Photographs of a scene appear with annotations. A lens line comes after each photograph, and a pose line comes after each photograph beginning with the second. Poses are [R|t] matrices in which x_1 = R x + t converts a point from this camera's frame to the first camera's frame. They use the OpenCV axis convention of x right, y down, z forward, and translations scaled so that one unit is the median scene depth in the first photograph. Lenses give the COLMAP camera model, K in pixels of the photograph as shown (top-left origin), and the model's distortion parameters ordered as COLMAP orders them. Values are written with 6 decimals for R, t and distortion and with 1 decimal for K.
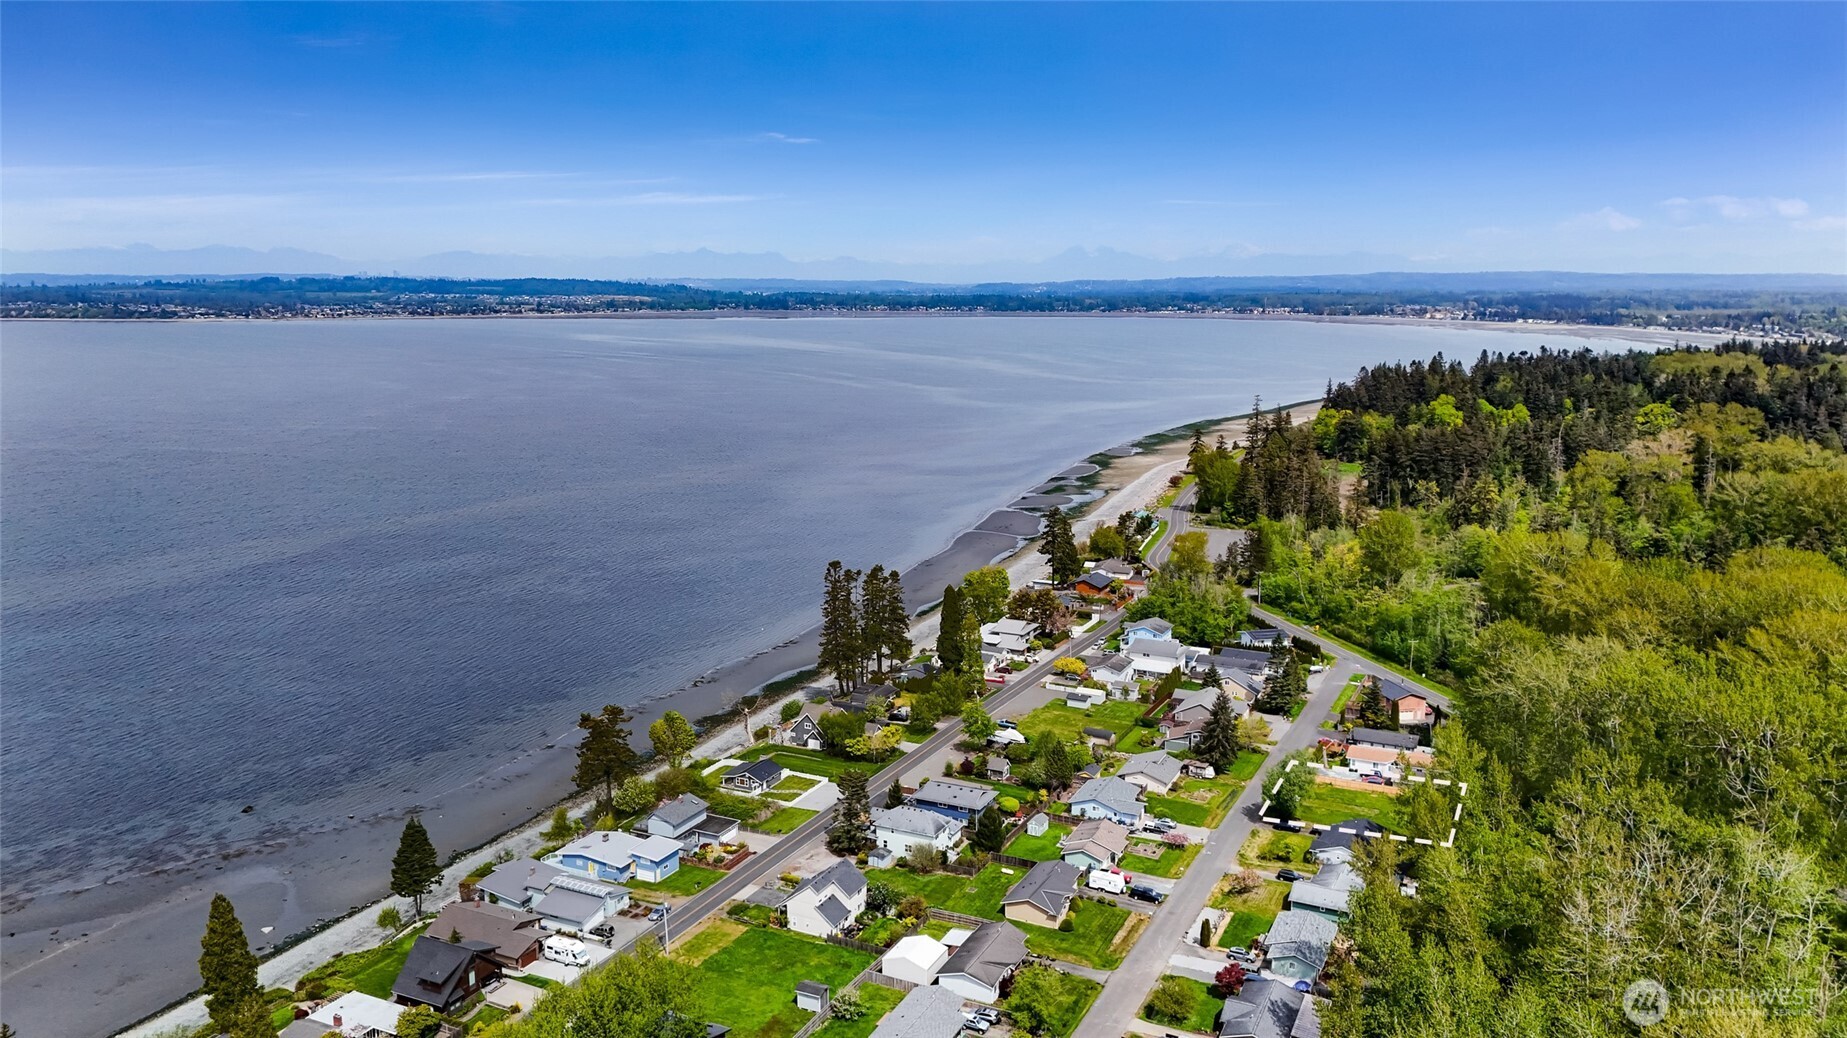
lens RADIAL K [[1339.3, 0, 919.4], [0, 1339.3, 515.2], [0, 0, 1]] dist [0.073170, -0.079209]
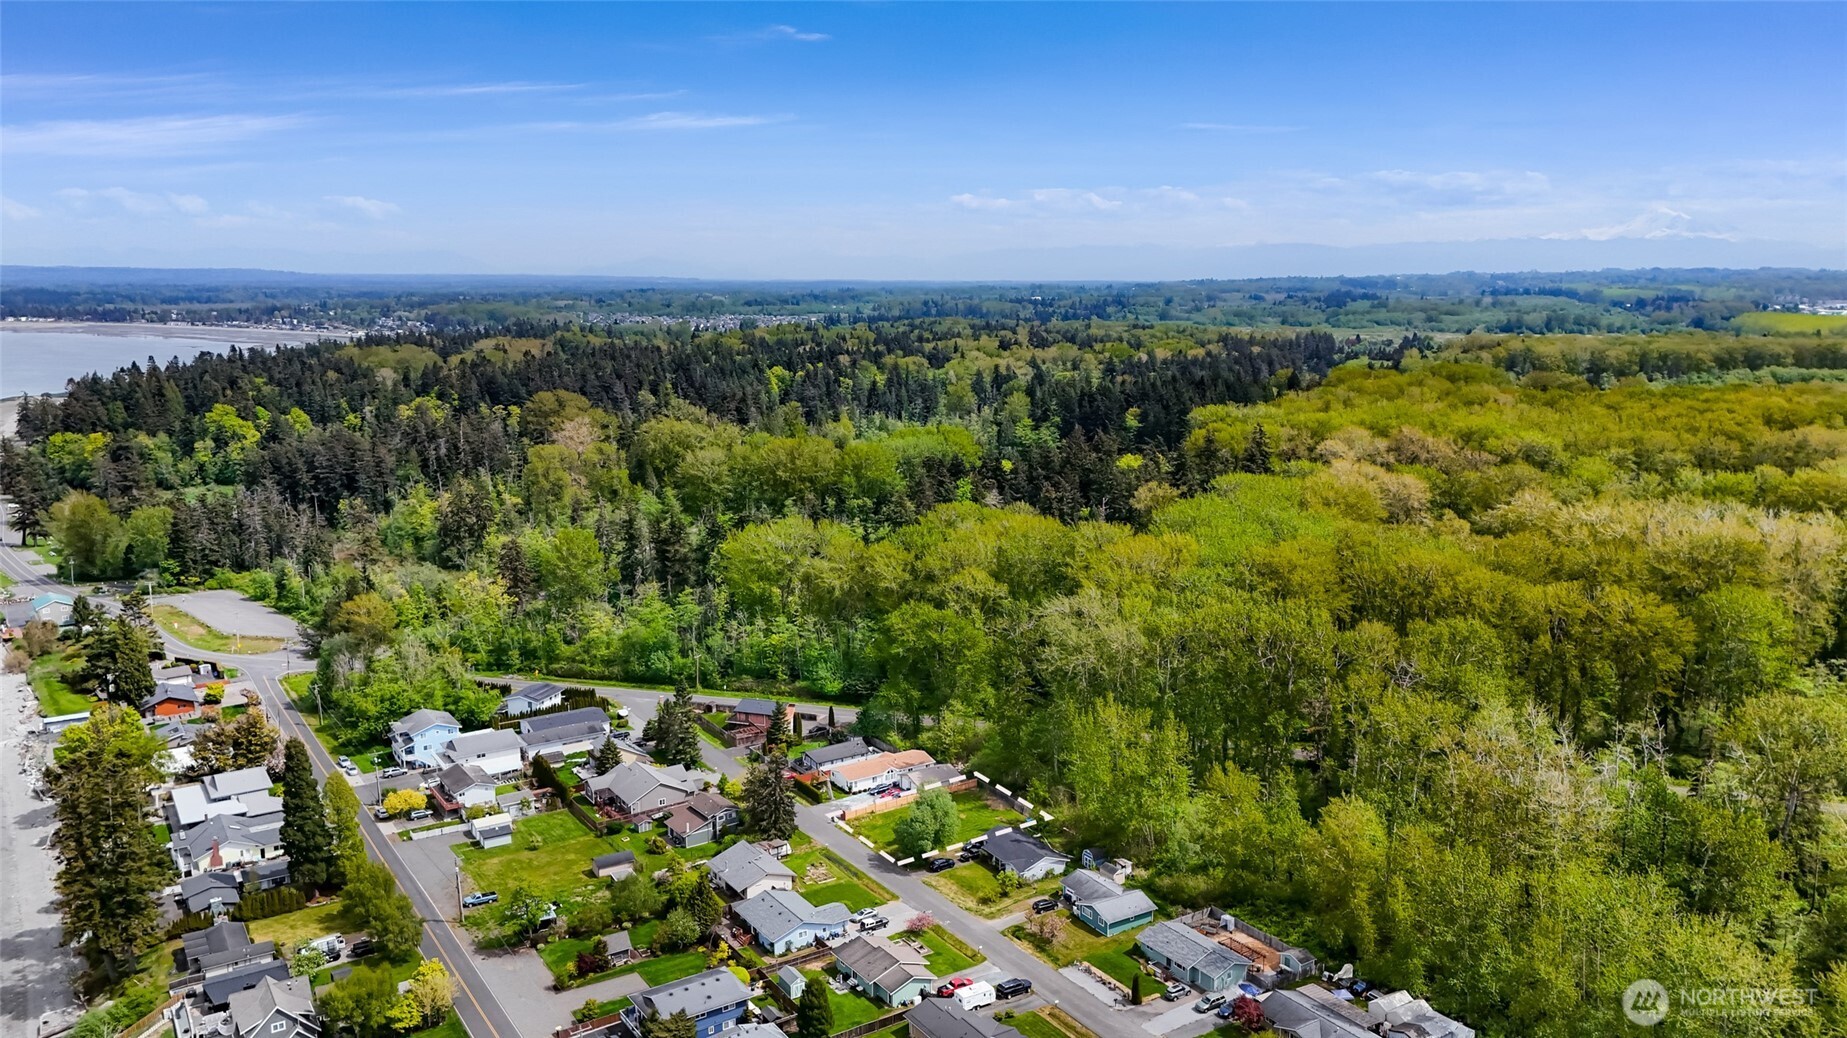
lens RADIAL K [[1339.3, 0, 919.4], [0, 1339.3, 515.2], [0, 0, 1]] dist [0.073170, -0.079209]
pose [[0.474667, -0.146246, 0.867930, -0.197516], [0.143162, 0.985796, 0.087812, -0.035010], [-0.868444, 0.082573, 0.488862, 0.211926]]
